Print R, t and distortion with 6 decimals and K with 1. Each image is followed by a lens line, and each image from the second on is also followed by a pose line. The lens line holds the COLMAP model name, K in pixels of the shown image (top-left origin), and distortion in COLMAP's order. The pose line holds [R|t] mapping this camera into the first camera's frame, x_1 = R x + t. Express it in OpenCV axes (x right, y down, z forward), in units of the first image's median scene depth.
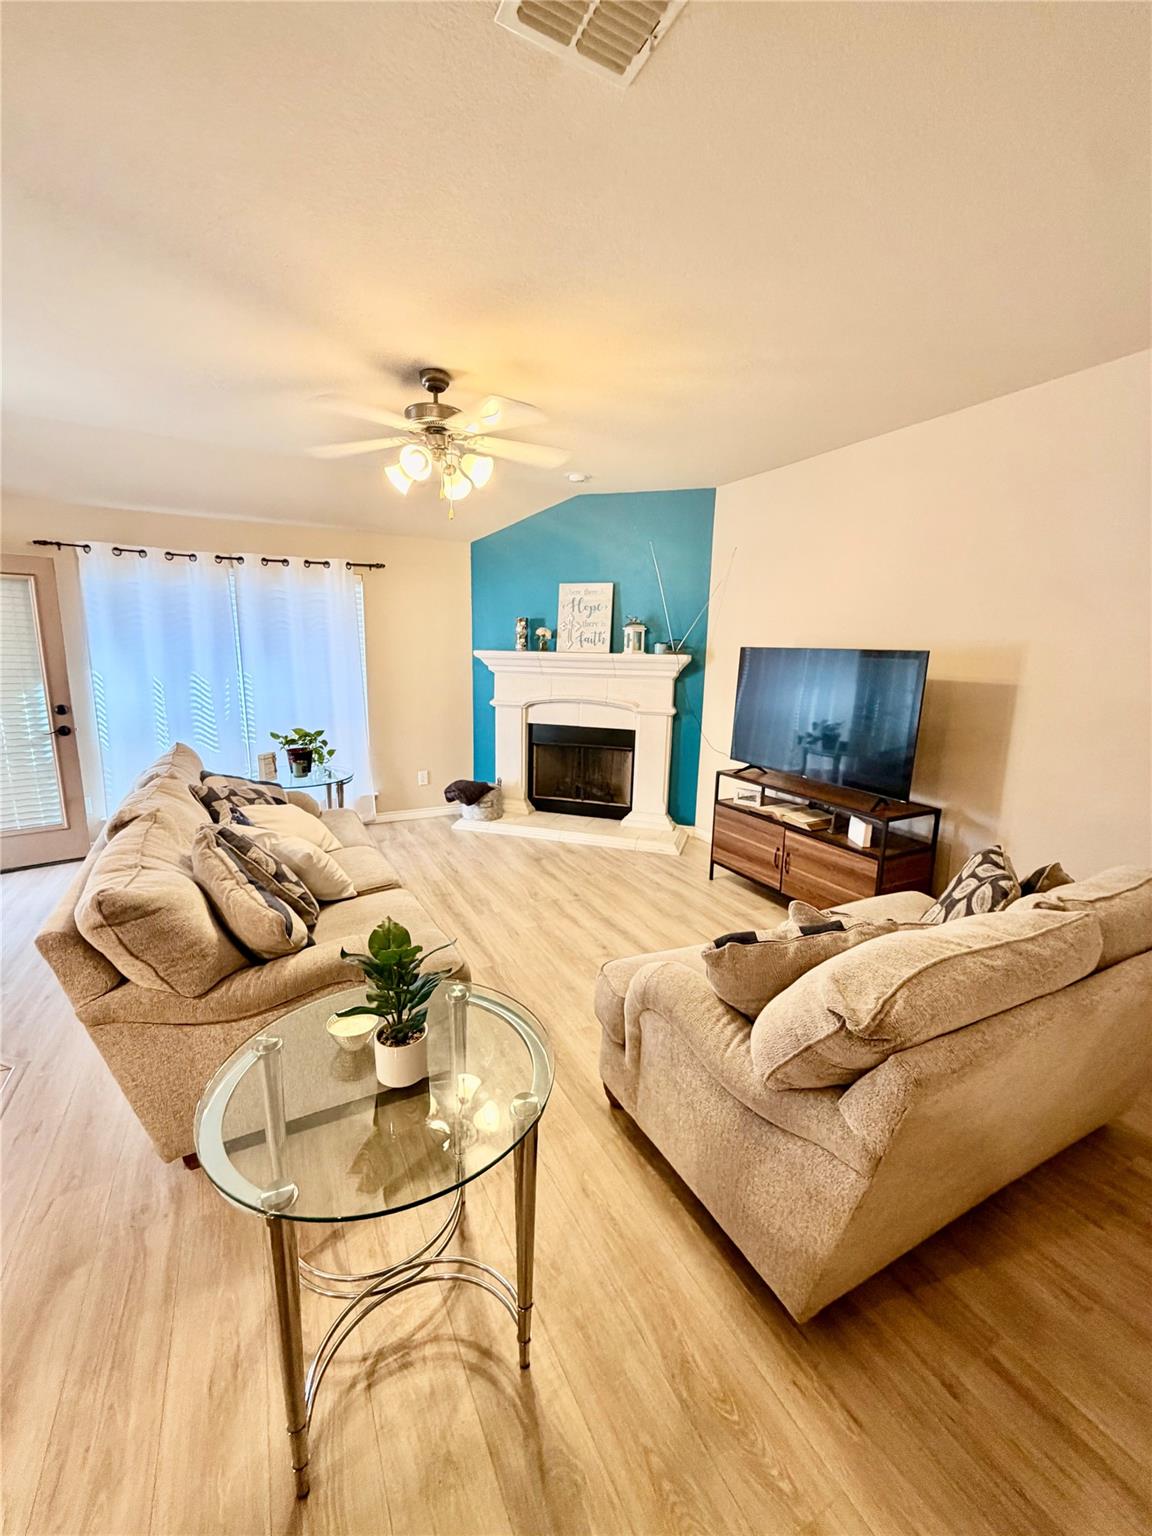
lens RADIAL K [[612.5, 0, 576.0], [0, 612.5, 768.0], [0, 0, 1]] dist [0.000377, 0.000165]
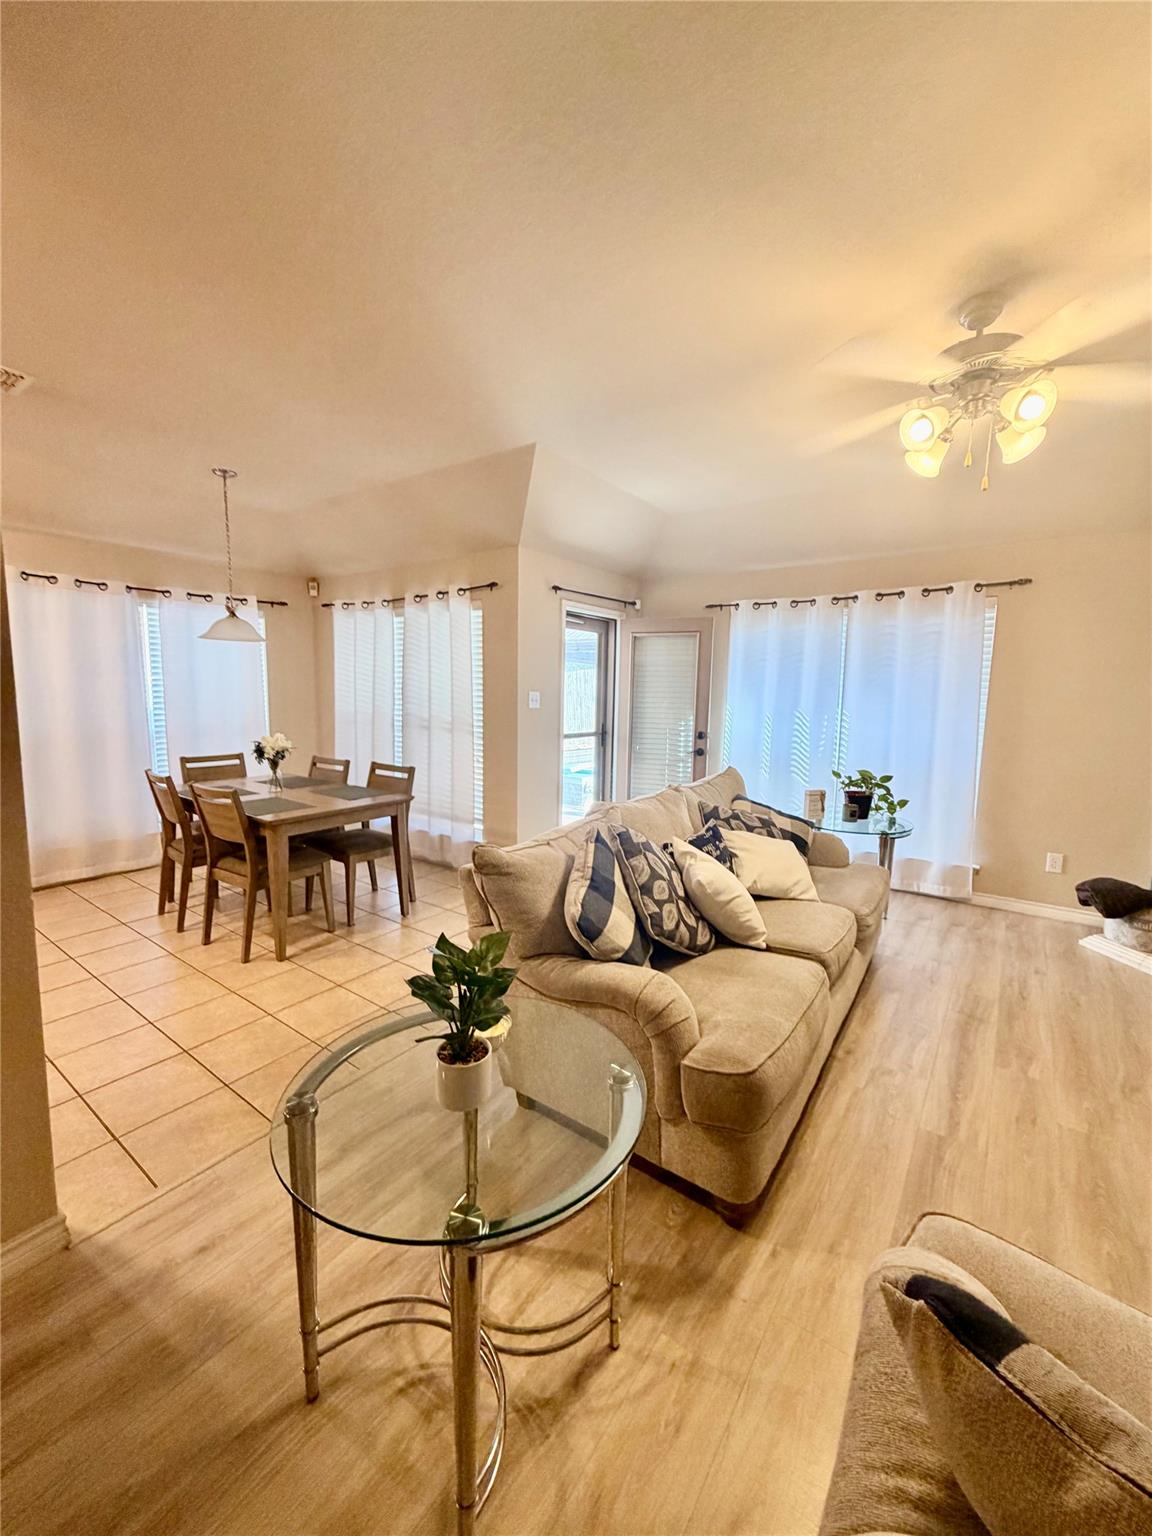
lens RADIAL K [[612.5, 0, 576.0], [0, 612.5, 768.0], [0, 0, 1]] dist [0.000377, 0.000165]
pose [[0.441844, 0.101477, -0.891334, 0.178470], [-0.180146, 0.983379, 0.022655, -0.011365], [0.878818, 0.150560, 0.452781, 0.211907]]
